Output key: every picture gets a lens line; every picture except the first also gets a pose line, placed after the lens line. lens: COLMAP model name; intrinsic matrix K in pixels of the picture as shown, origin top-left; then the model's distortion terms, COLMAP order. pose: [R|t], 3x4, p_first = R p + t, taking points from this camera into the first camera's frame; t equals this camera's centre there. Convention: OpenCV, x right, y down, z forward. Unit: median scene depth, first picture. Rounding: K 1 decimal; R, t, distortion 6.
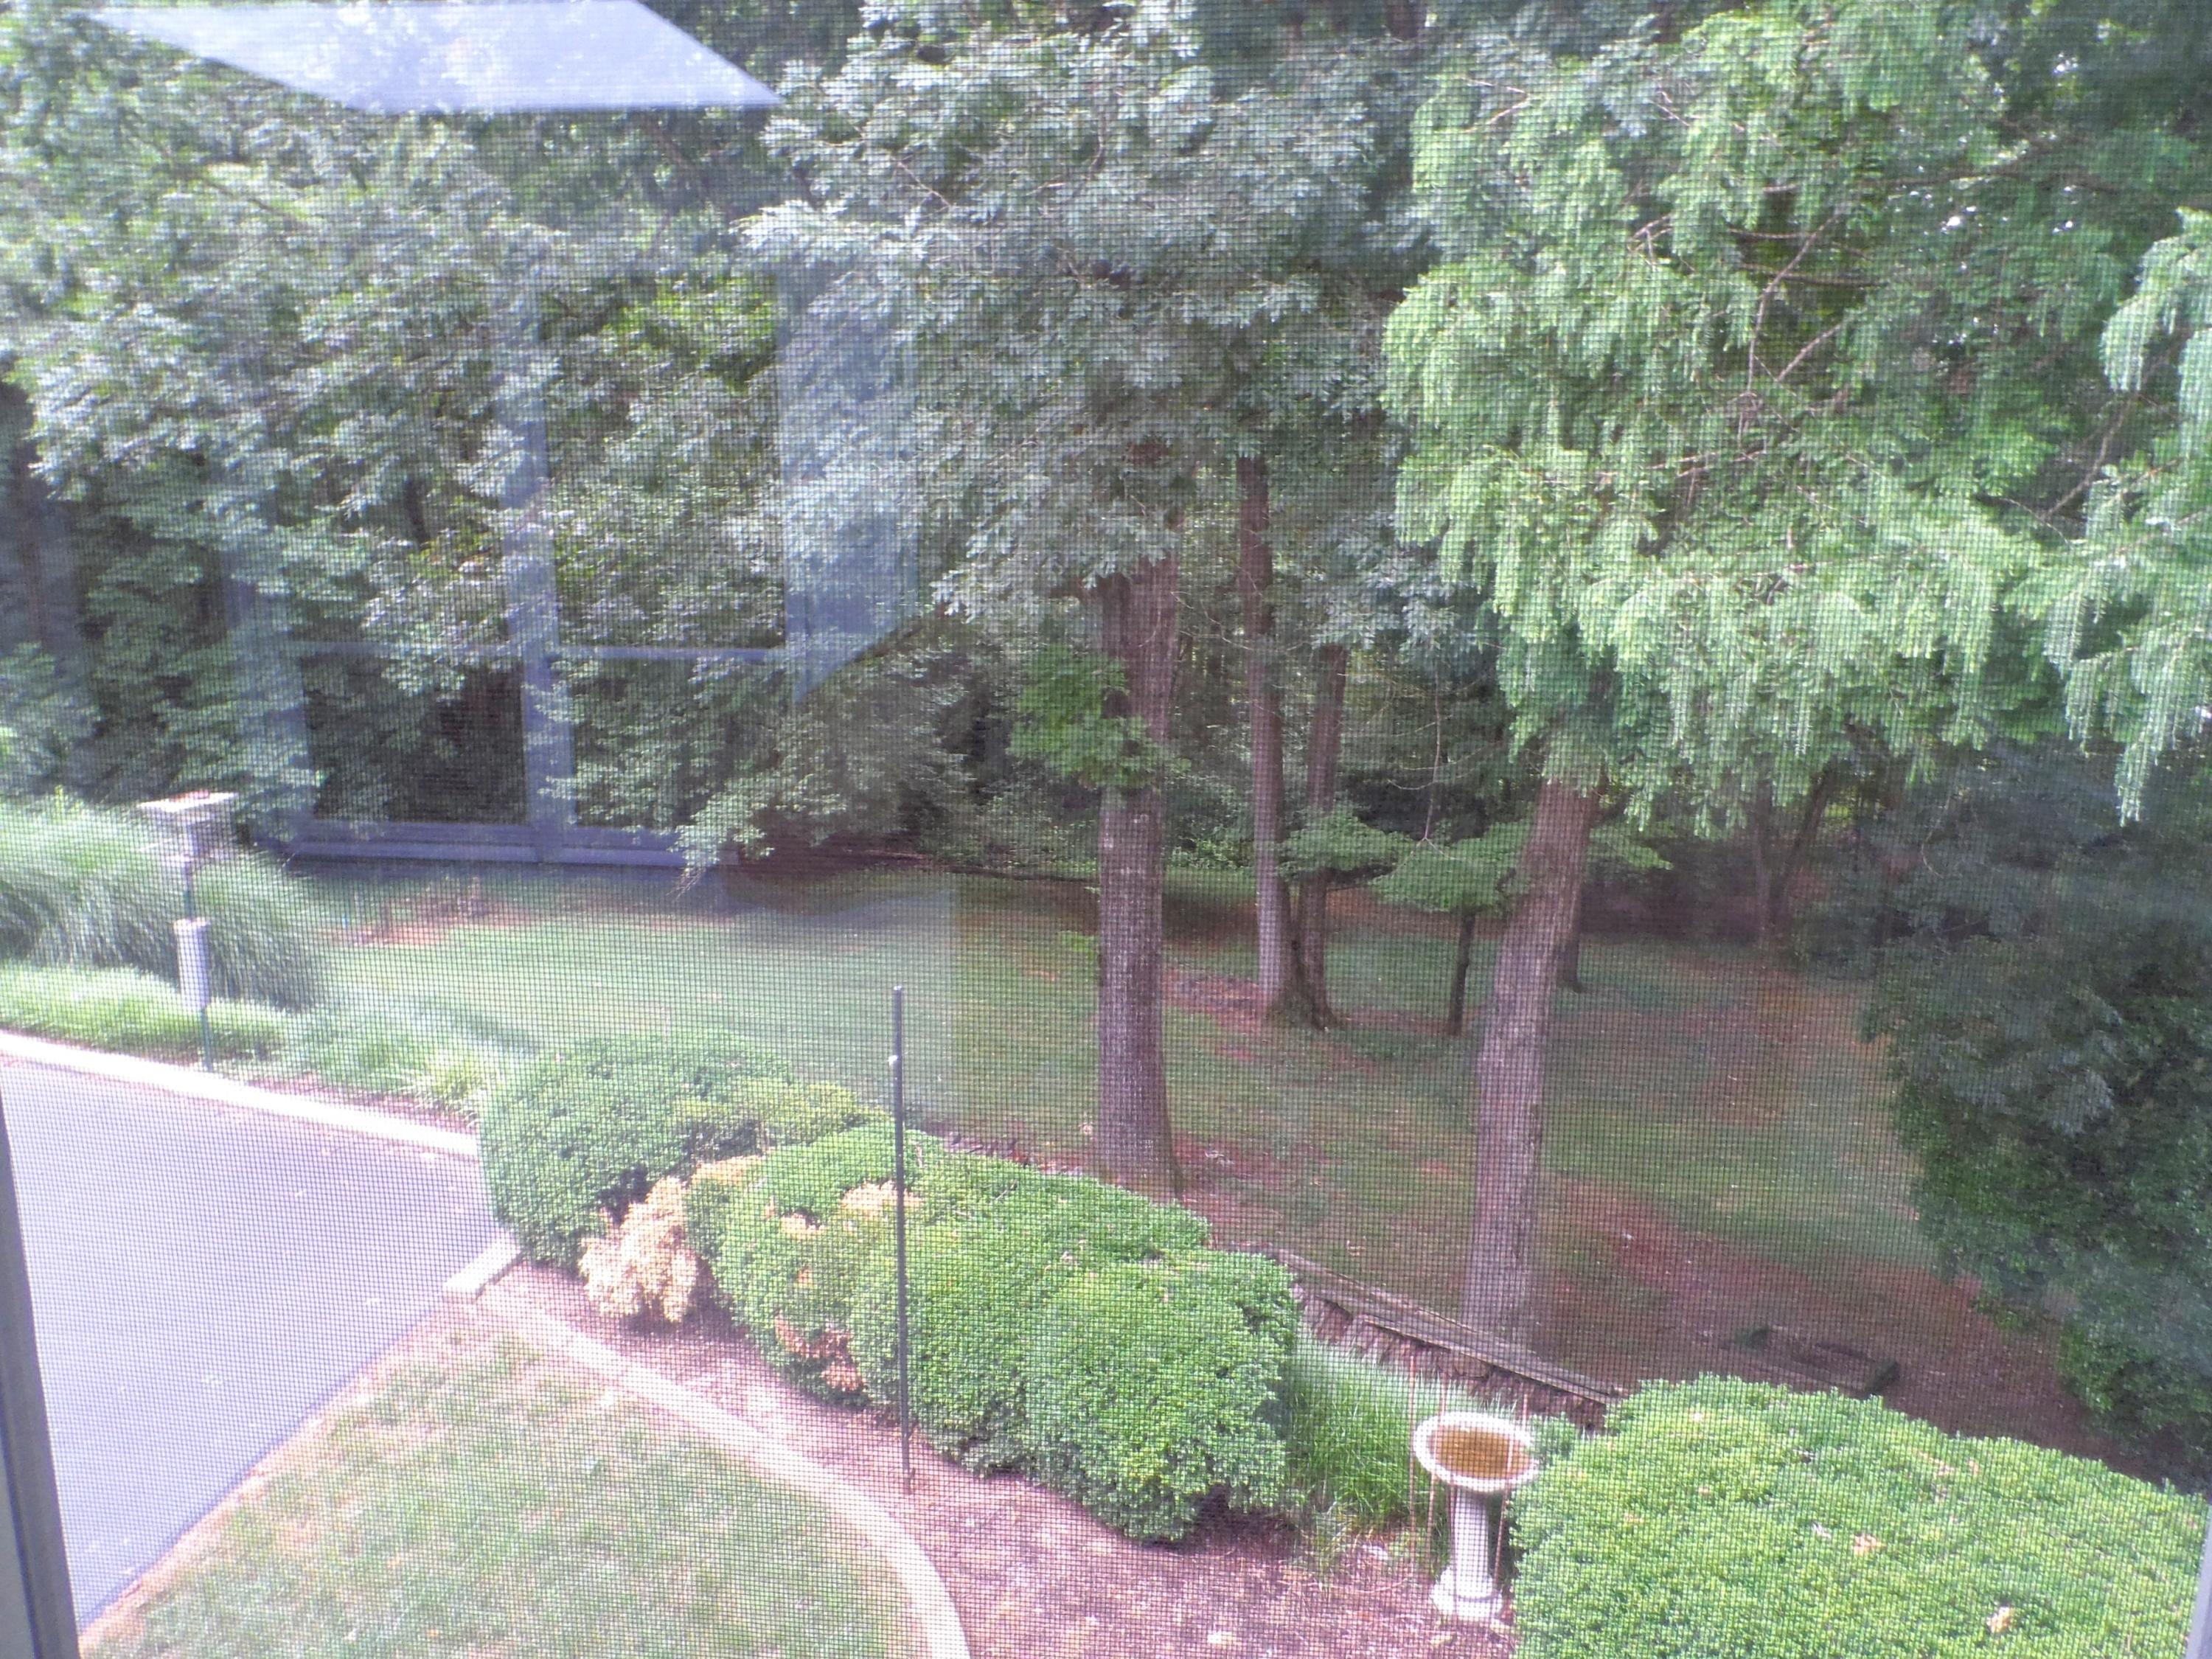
lens RADIAL K [[1696.3, 0, 1097.4], [0, 1696.3, 839.2], [0, 0, 1]] dist [-0.018265, 0.013312]
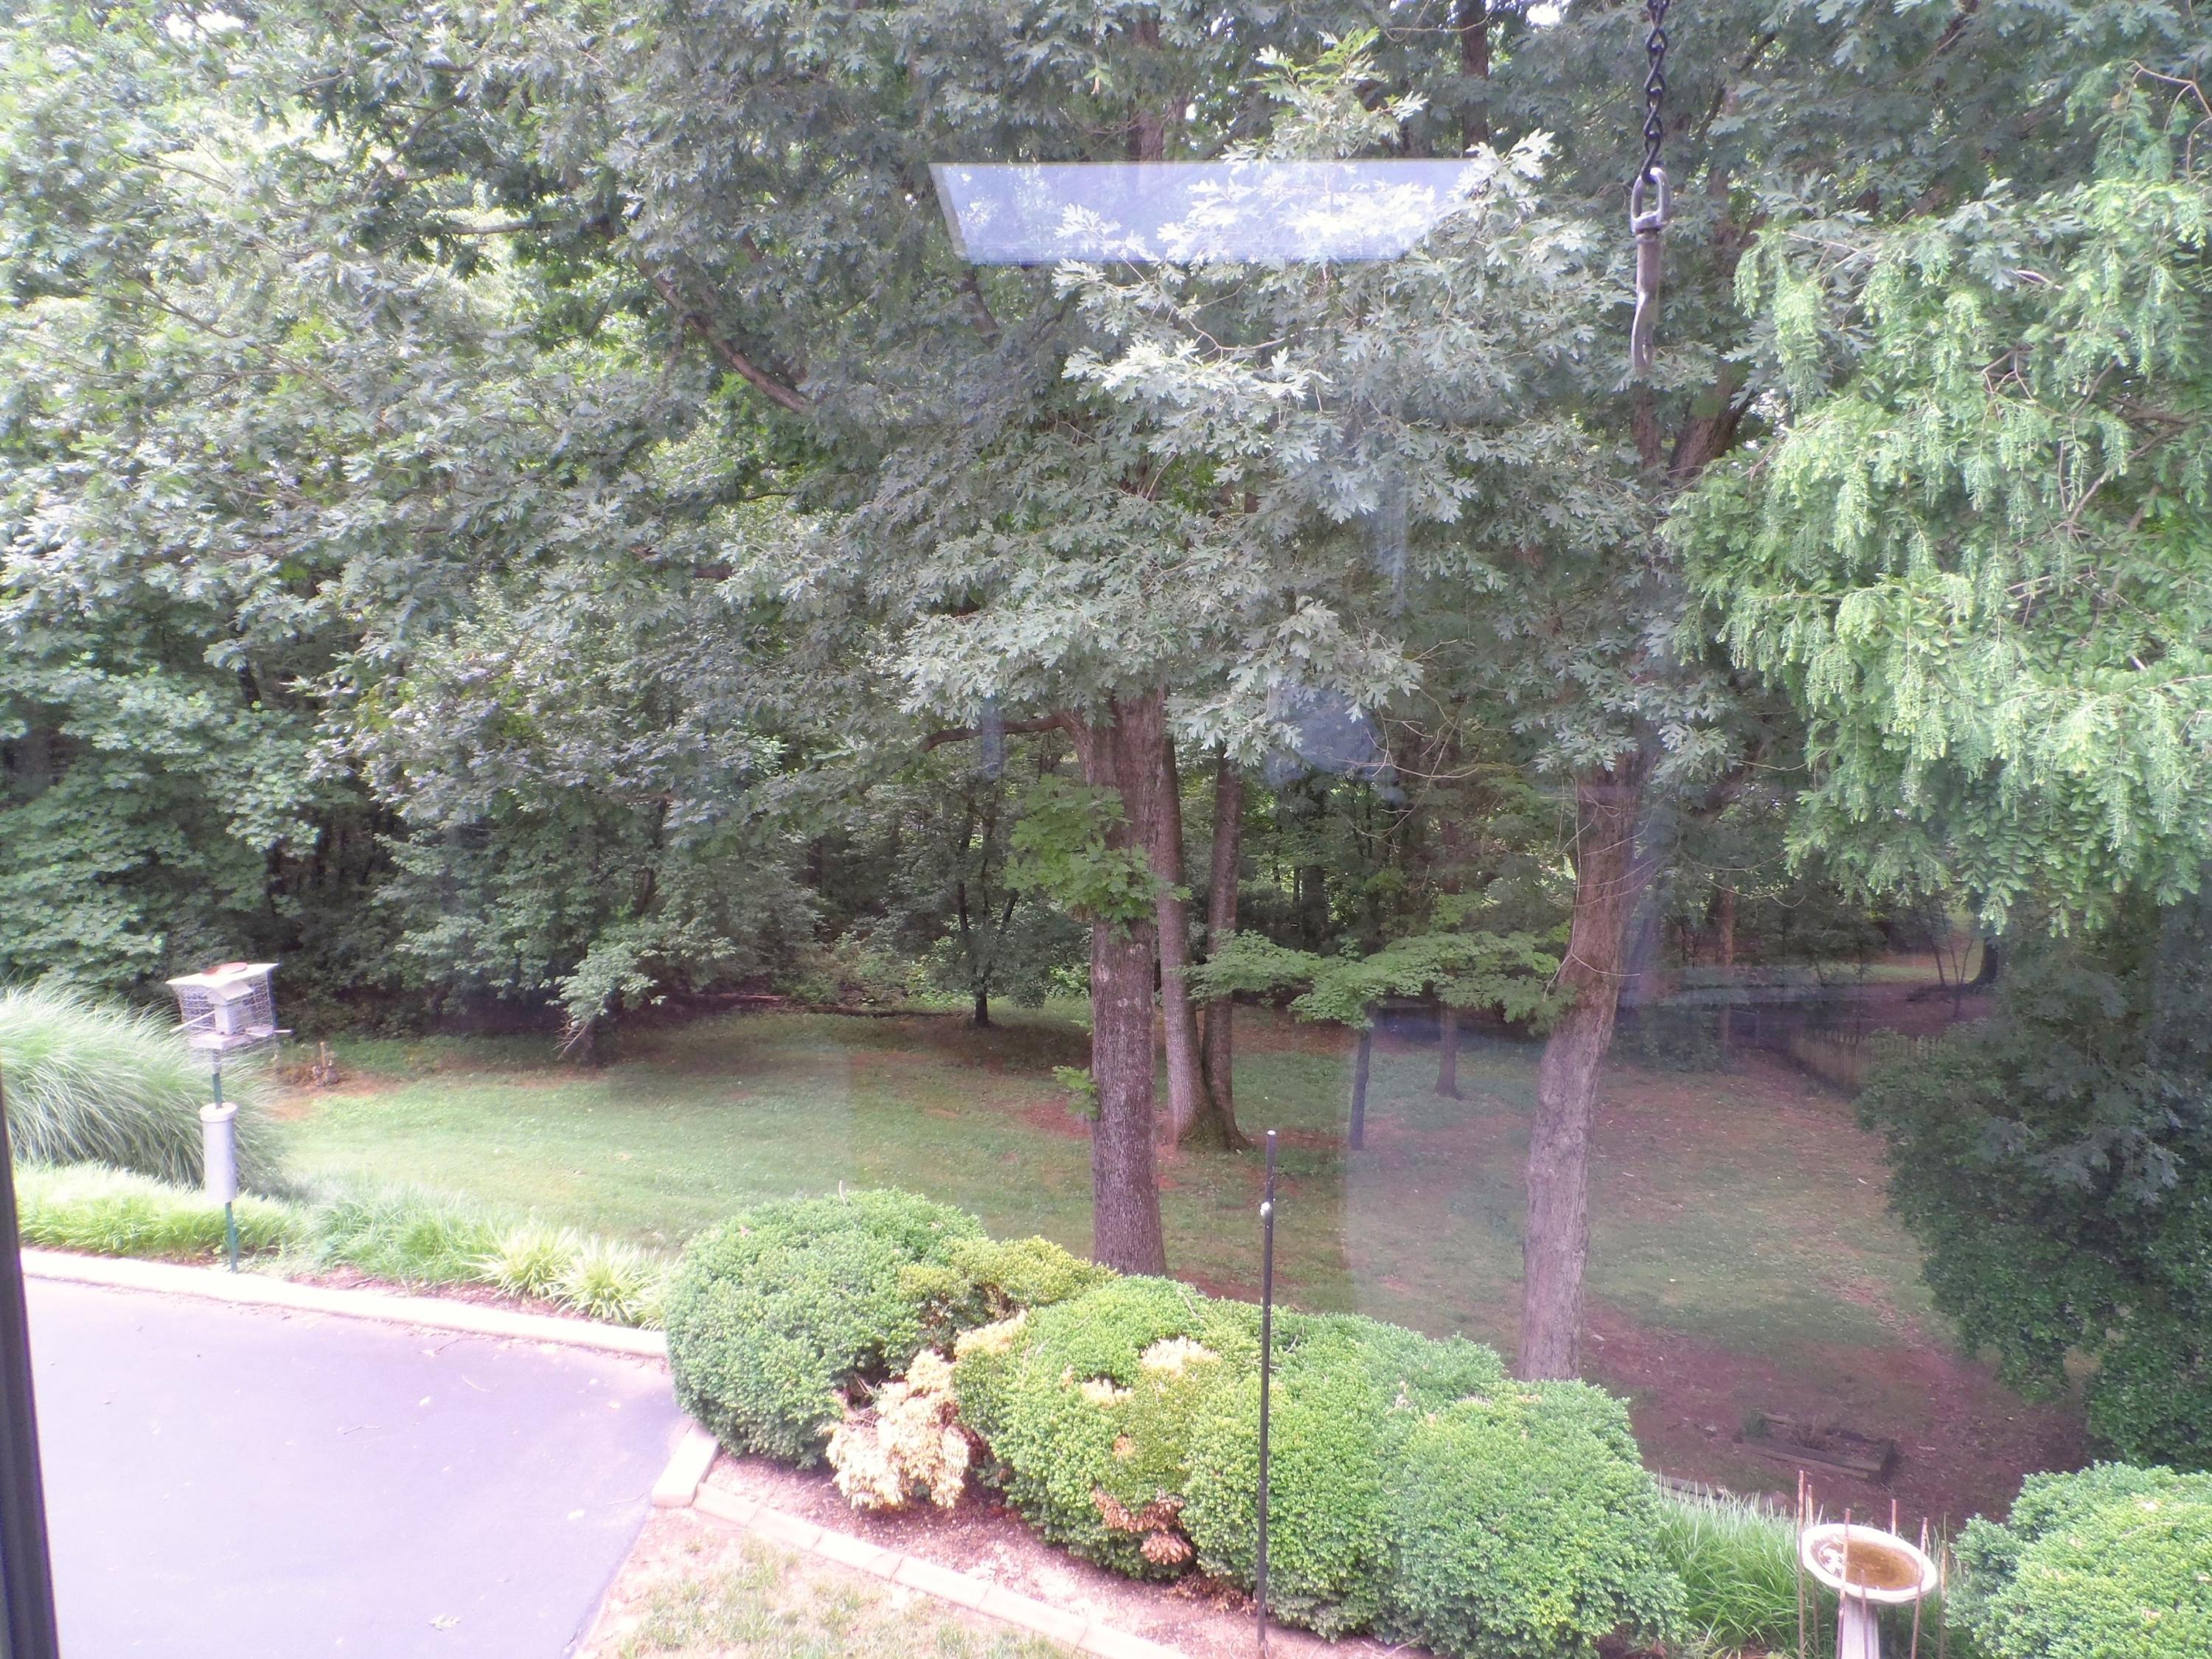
lens RADIAL K [[1696.3, 0, 1106.6], [0, 1696.3, 829.6], [0, 0, 1]] dist [-0.018265, 0.013312]
pose [[0.989071, -0.034789, 0.143277, -0.168698], [0.046184, 0.995961, -0.076992, -0.007119], [-0.140020, 0.082767, 0.986683, 0.019651]]
